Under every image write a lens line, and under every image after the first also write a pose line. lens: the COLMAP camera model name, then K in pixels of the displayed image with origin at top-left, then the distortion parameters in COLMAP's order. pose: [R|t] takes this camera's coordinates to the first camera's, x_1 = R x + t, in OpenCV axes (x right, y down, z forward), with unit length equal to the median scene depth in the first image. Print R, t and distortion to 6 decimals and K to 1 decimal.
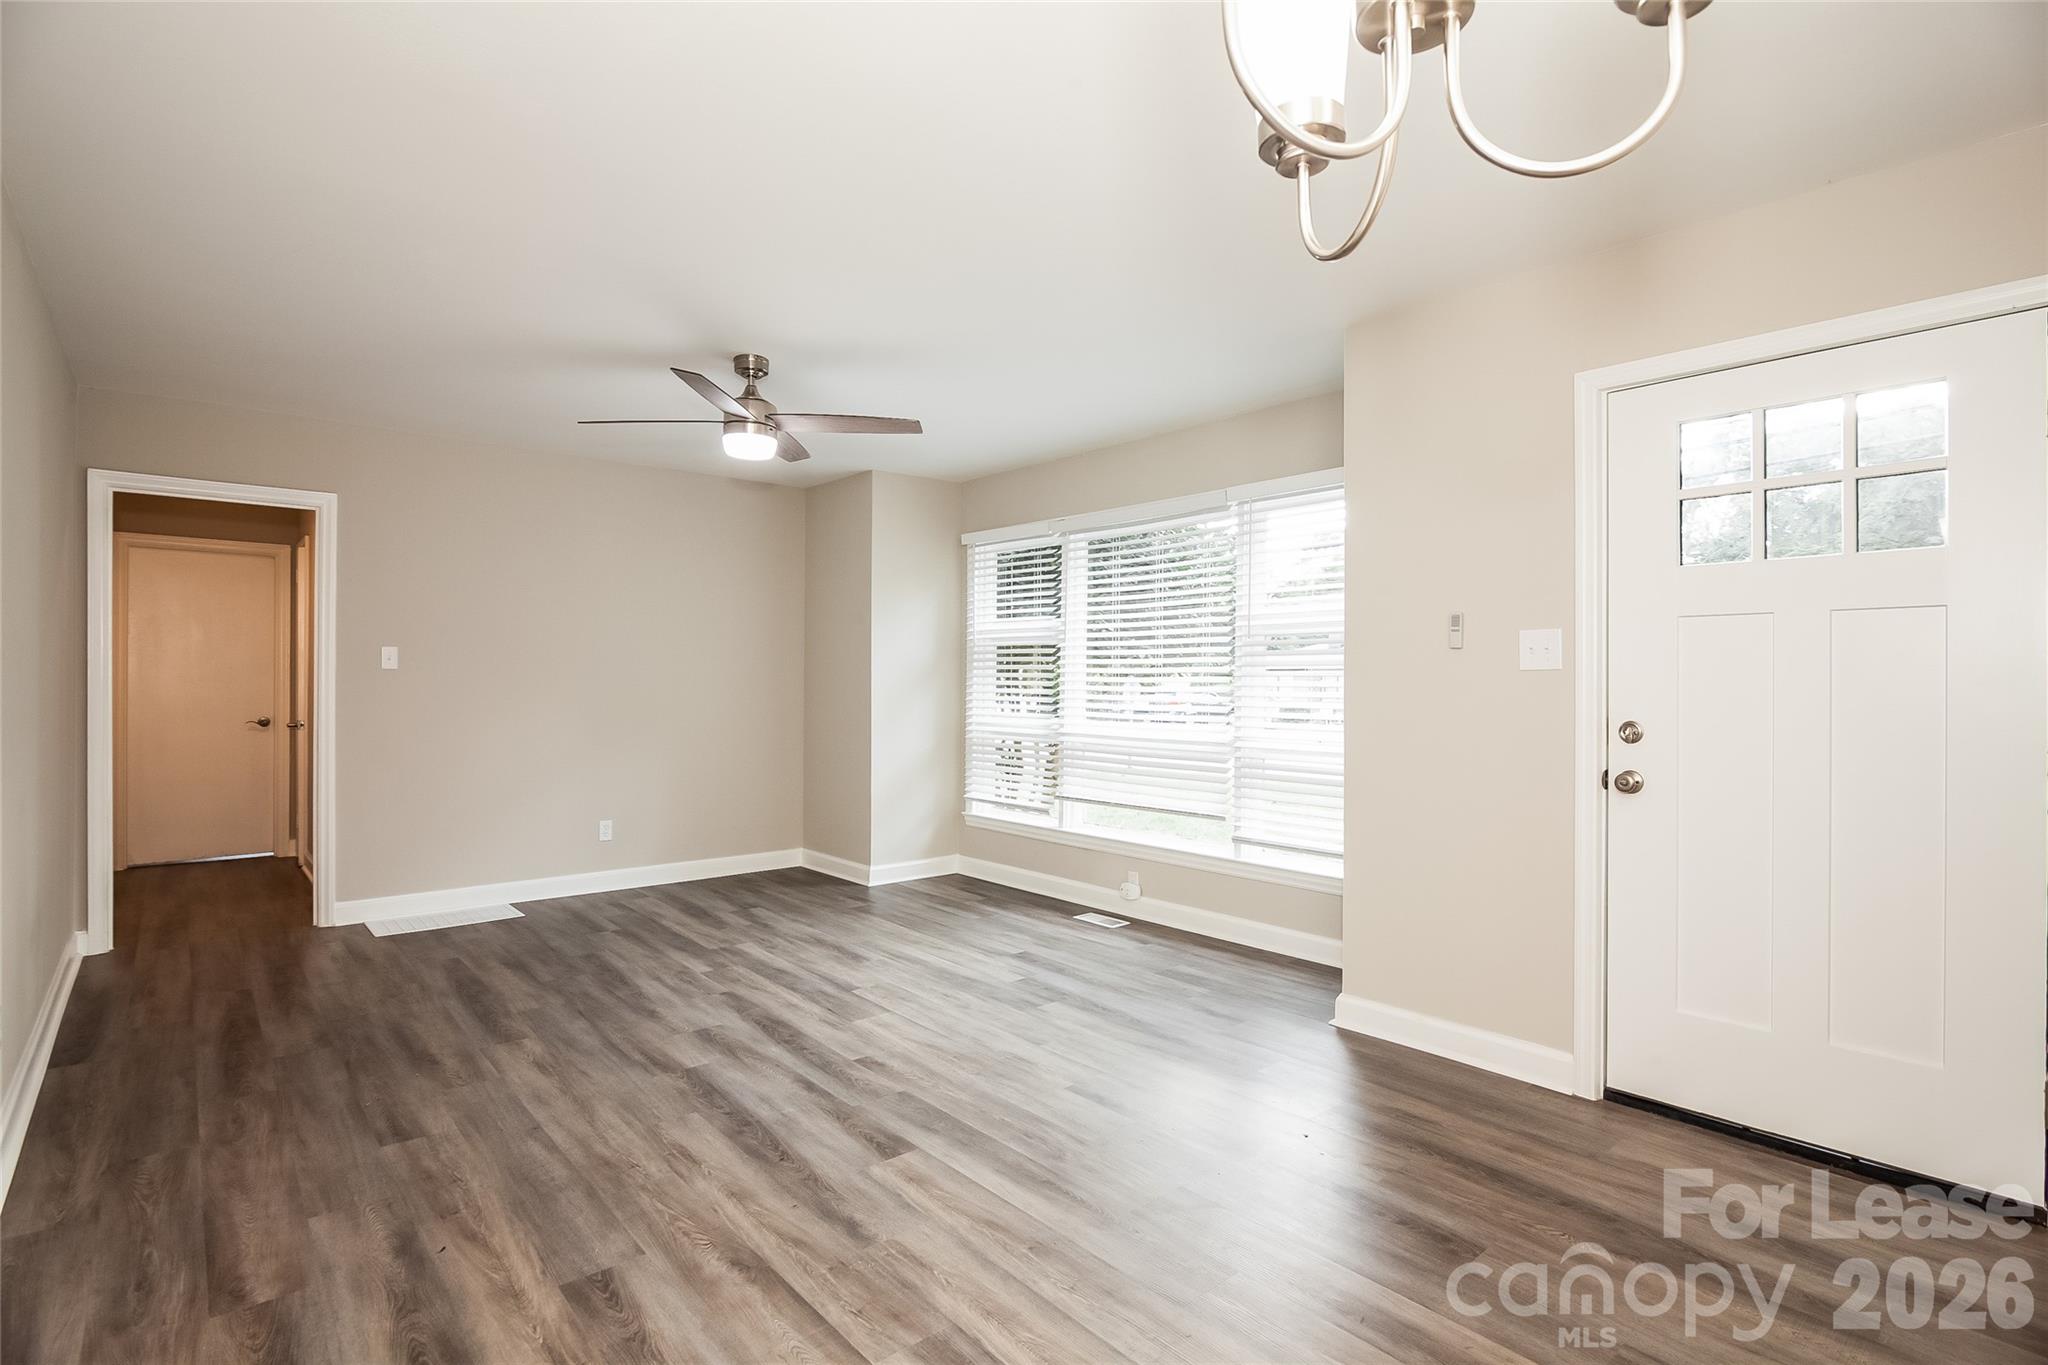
lens RADIAL K [[1000.2, 0, 1024.9], [0, 1000.2, 675.5], [0, 0, 1]] dist [-0.010178, 0.000172]
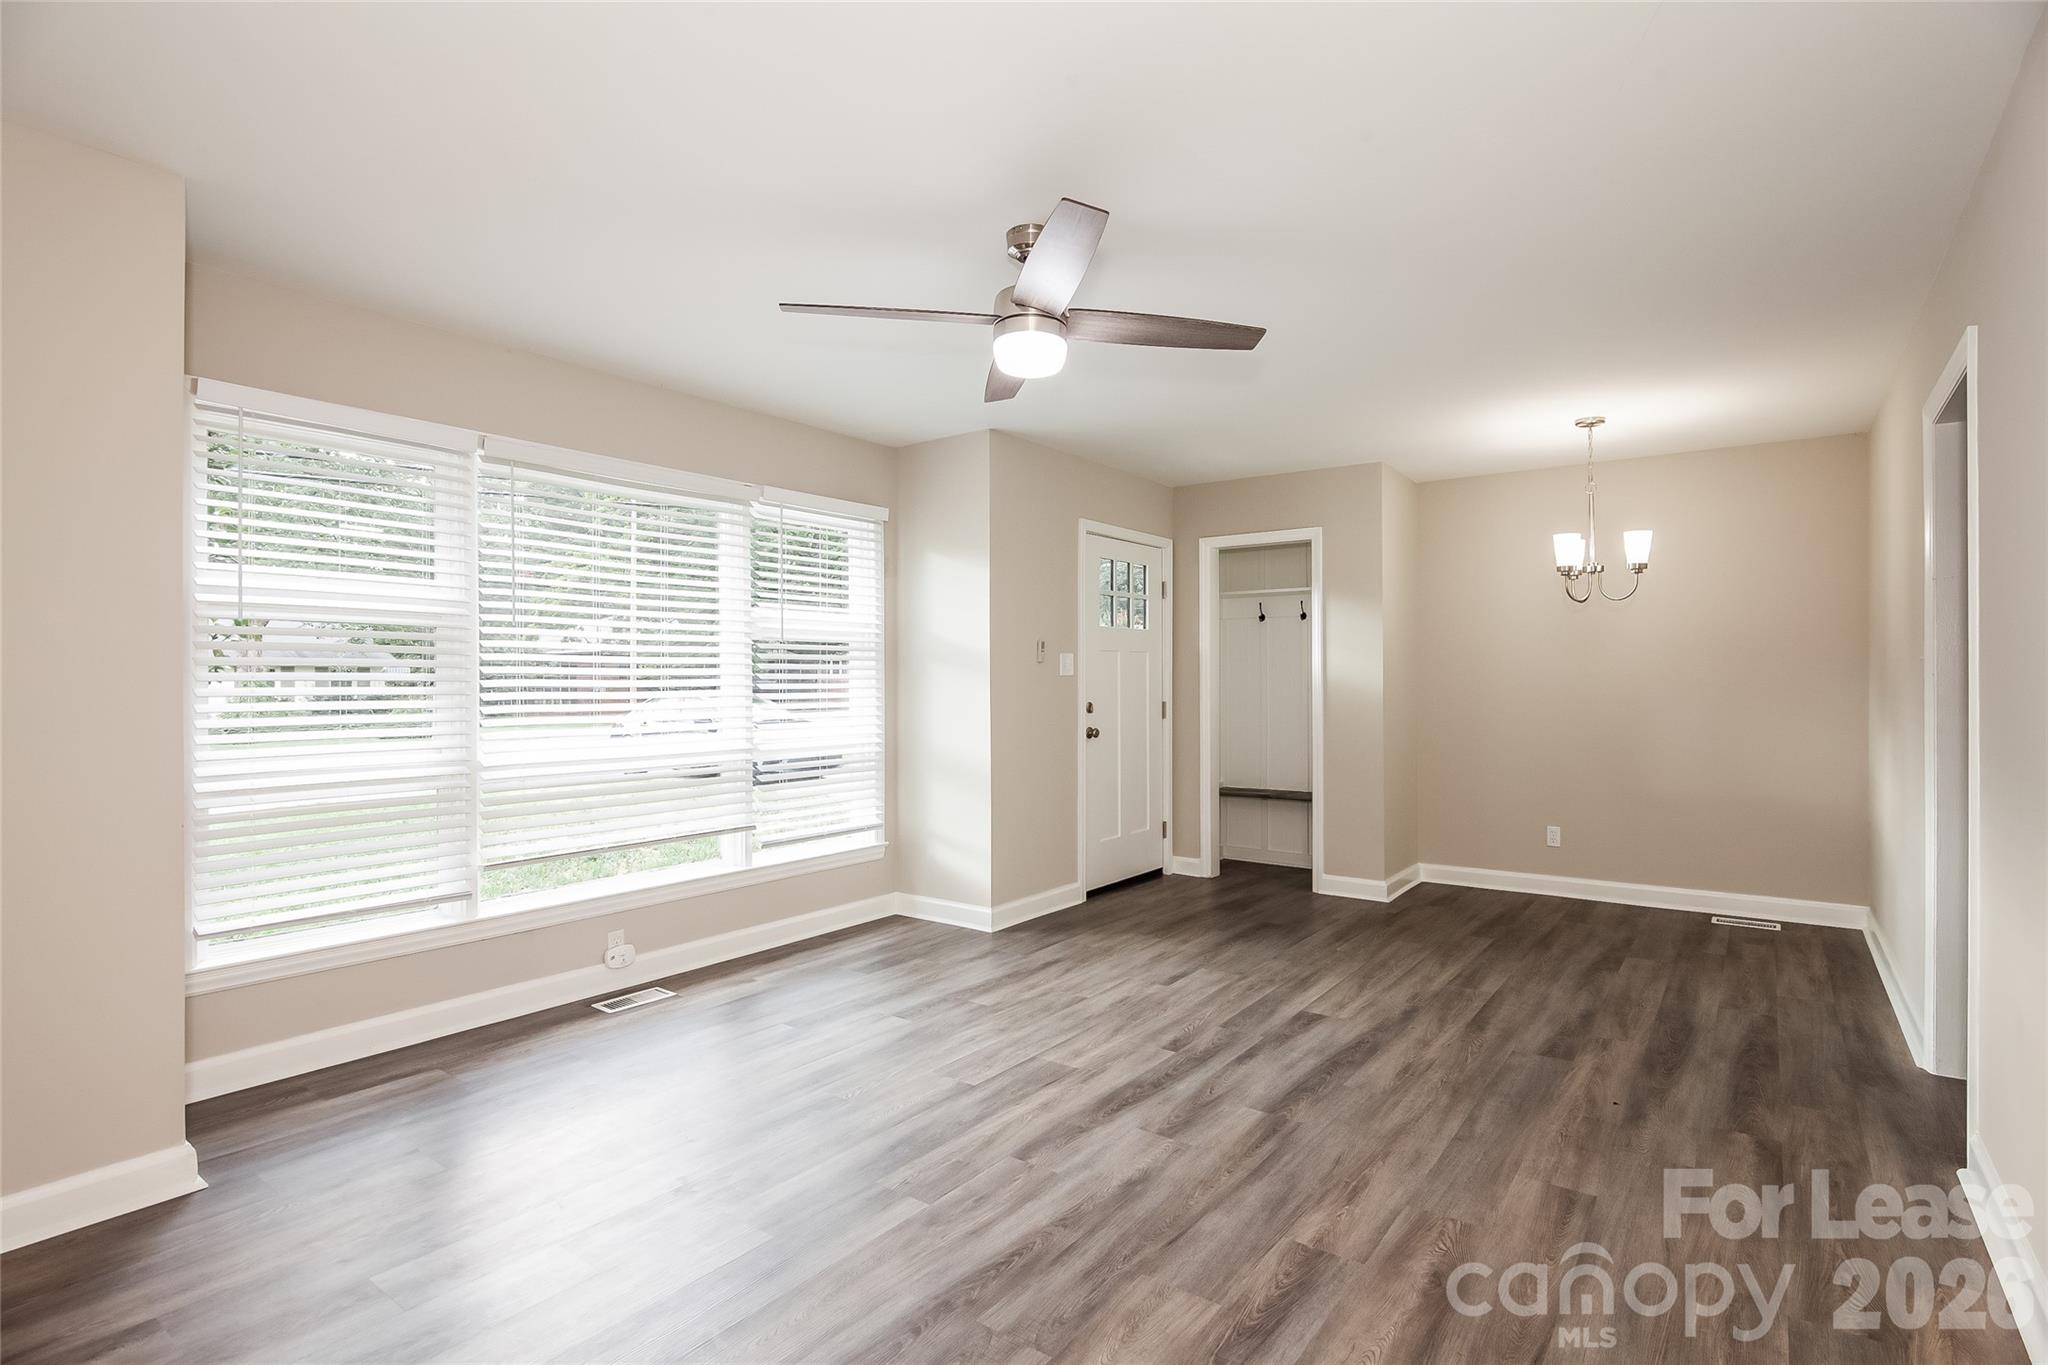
lens RADIAL K [[1000.2, 0, 1024.9], [0, 1000.2, 675.5], [0, 0, 1]] dist [-0.010178, 0.000172]
pose [[-0.222013, 0.001281, 0.975043, -1.175284], [-0.003959, 0.999990, -0.002215, -0.002051], [-0.975036, -0.004352, -0.222006, 1.417530]]
